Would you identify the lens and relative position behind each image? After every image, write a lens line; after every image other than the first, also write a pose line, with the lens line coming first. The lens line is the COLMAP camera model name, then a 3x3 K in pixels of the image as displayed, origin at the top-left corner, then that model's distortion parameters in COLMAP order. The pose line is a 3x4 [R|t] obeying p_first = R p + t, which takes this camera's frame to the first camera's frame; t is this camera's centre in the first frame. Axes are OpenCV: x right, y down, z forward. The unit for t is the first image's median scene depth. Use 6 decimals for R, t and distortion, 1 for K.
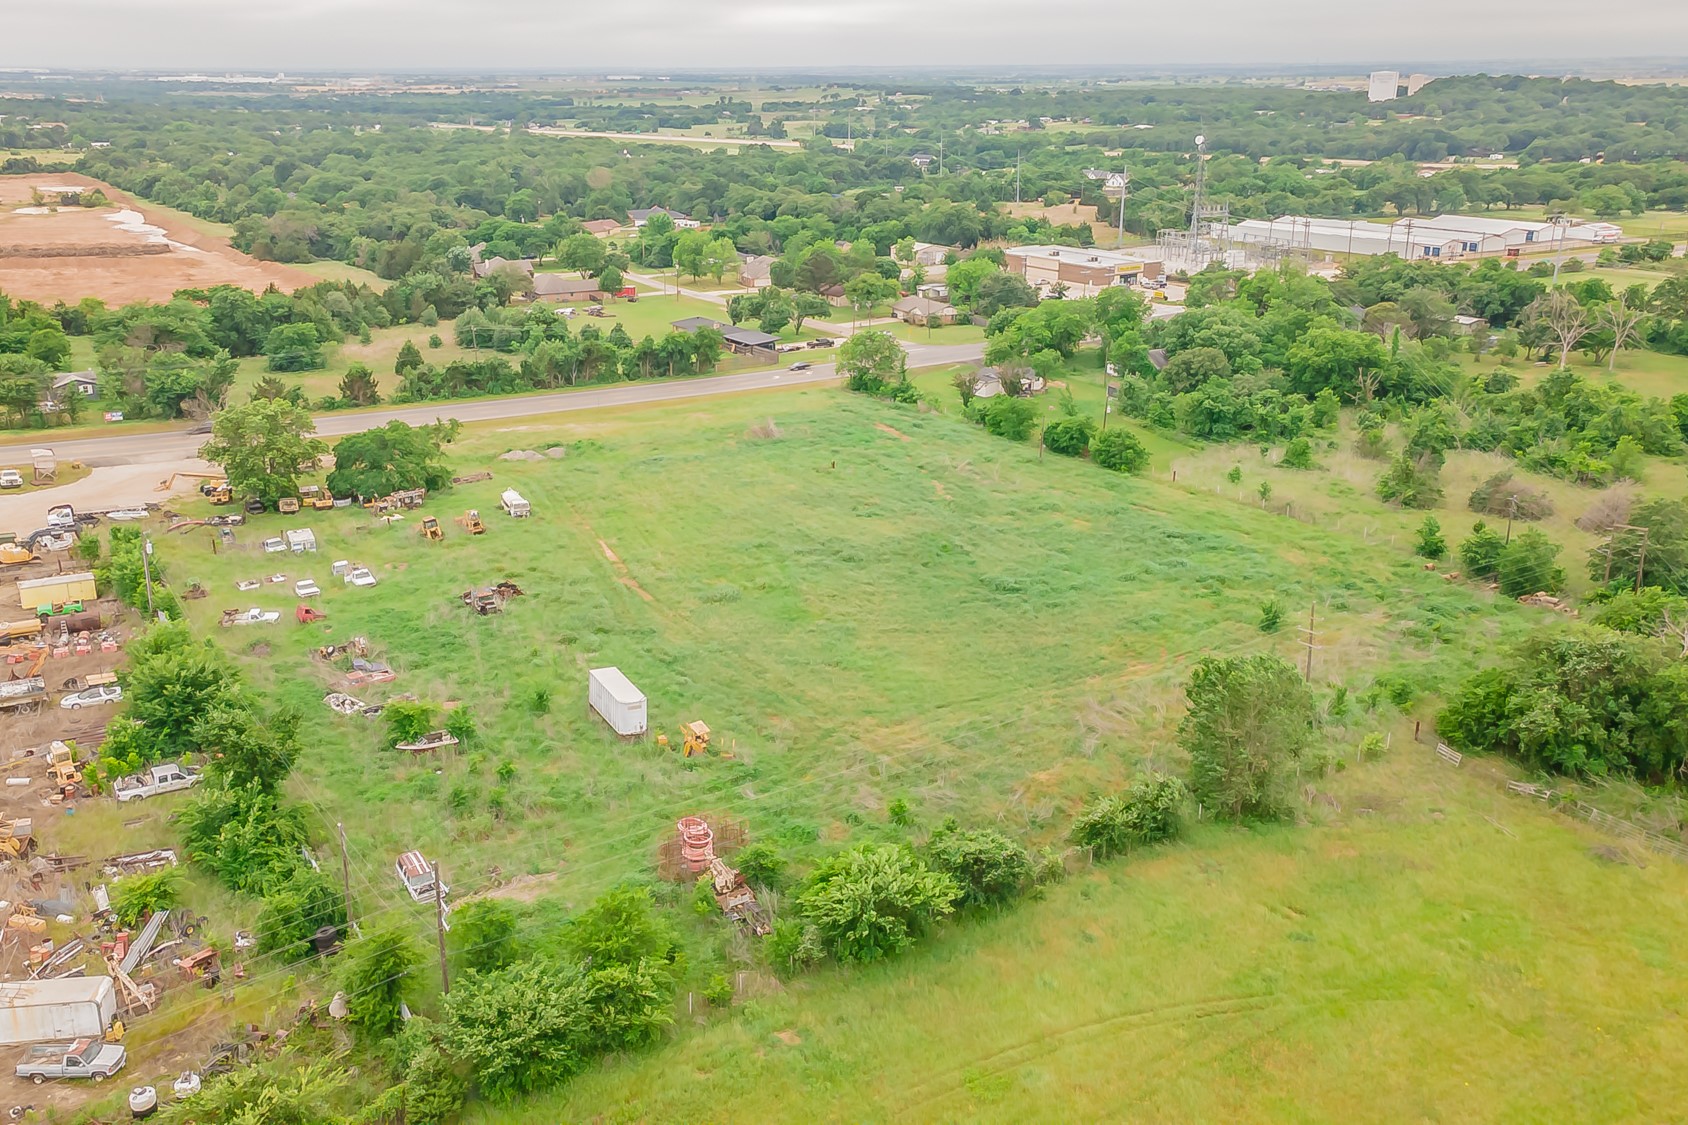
lens RADIAL K [[1489.0, 0, 829.0], [0, 1489.0, 559.6], [0, 0, 1]] dist [0.025772, 0.051804]
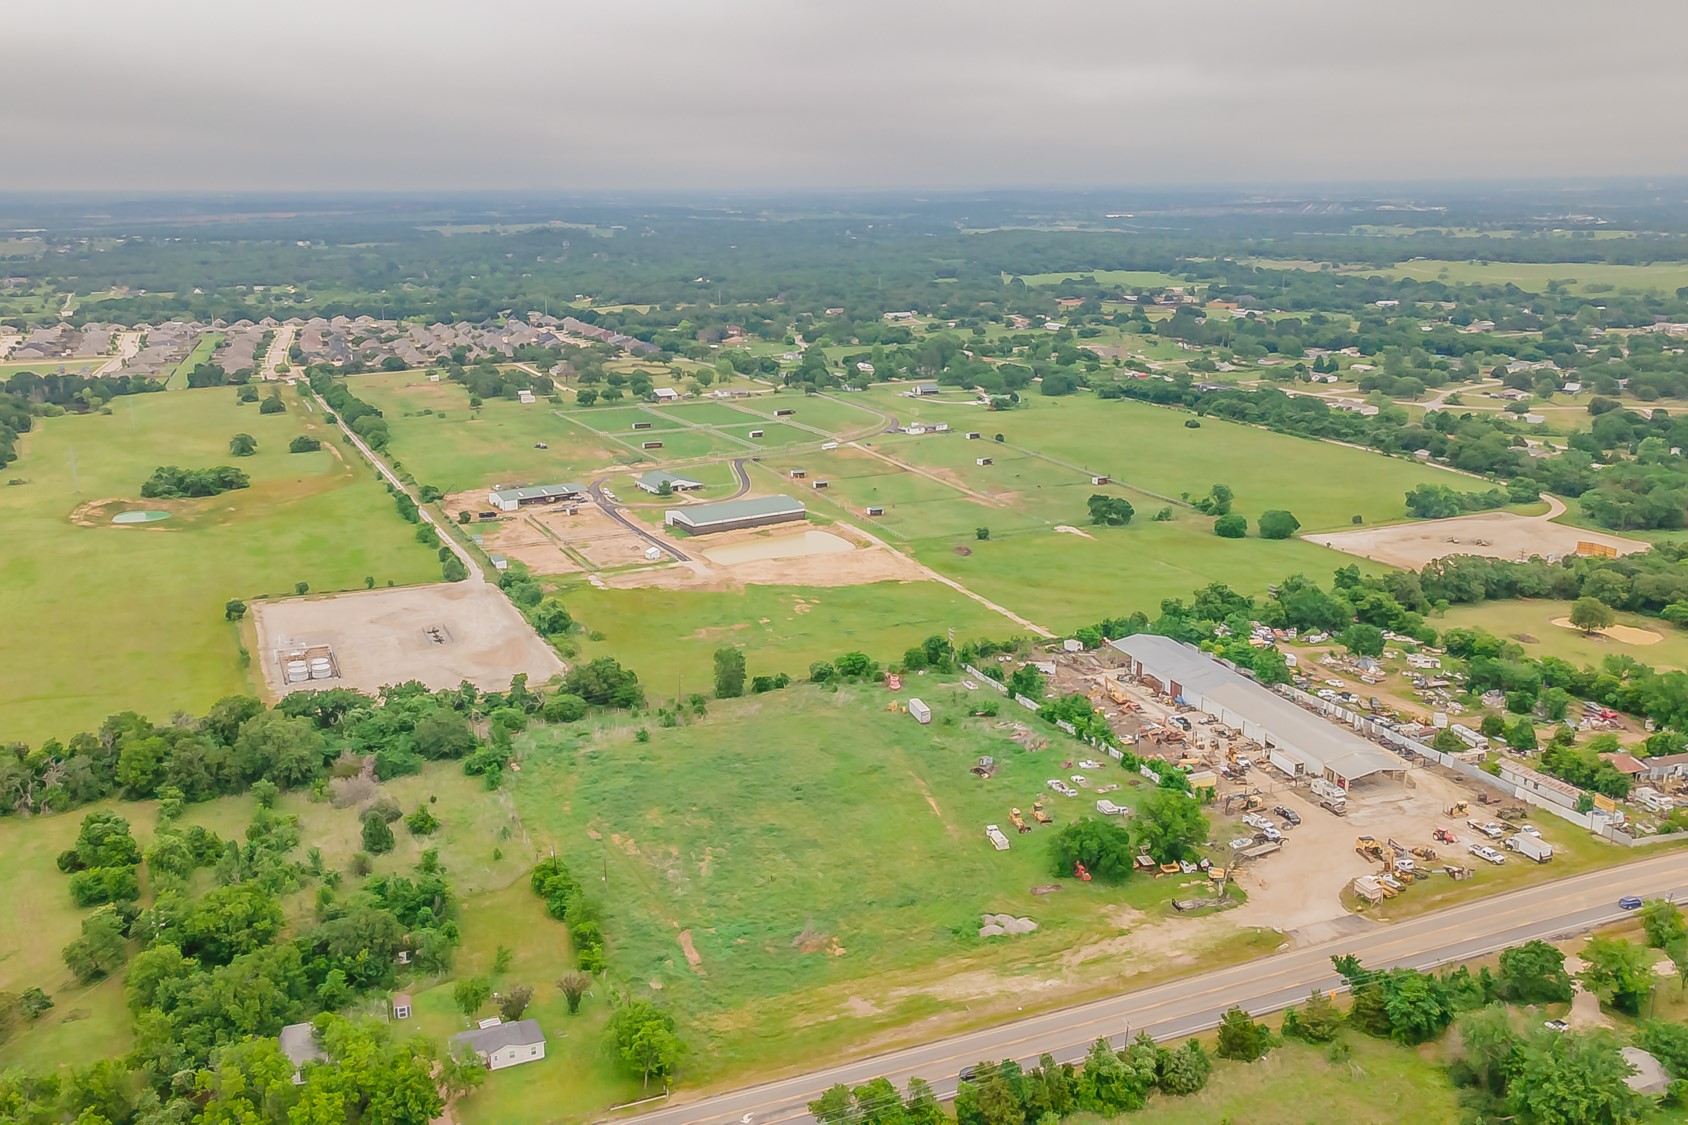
lens RADIAL K [[1431.4, 0, 833.4], [0, 1431.4, 560.0], [0, 0, 1]] dist [0.033964, -0.013520]
pose [[-0.986451, -0.032676, 0.160768, -0.282938], [0.061228, 0.835829, 0.545565, -1.162084], [-0.152202, 0.548017, -0.822504, 2.195340]]
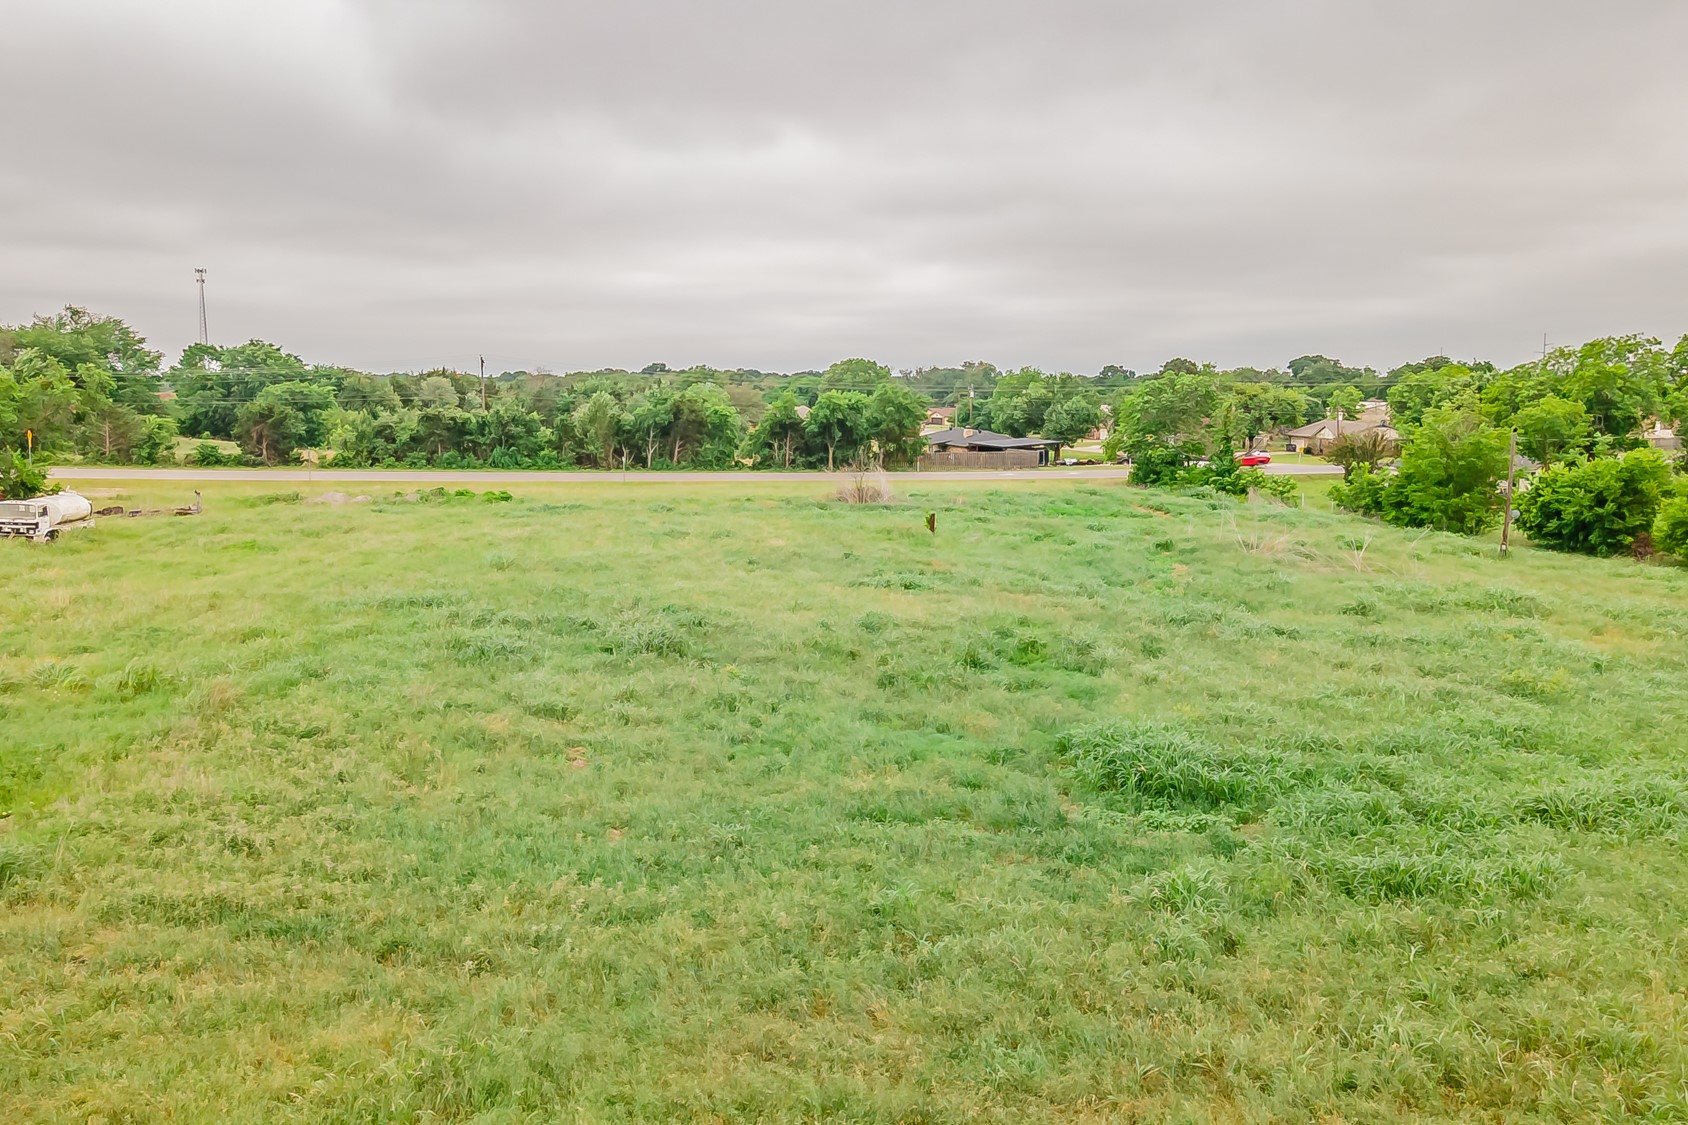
lens RADIAL K [[1495.9, 0, 806.3], [0, 1495.9, 563.5], [0, 0, 1]] dist [0.039363, -0.000246]
pose [[0.940473, 0.038878, -0.337636, 0.126903], [-0.105766, 0.977586, -0.182043, 0.028656], [0.322991, 0.206917, 0.923505, 0.720060]]
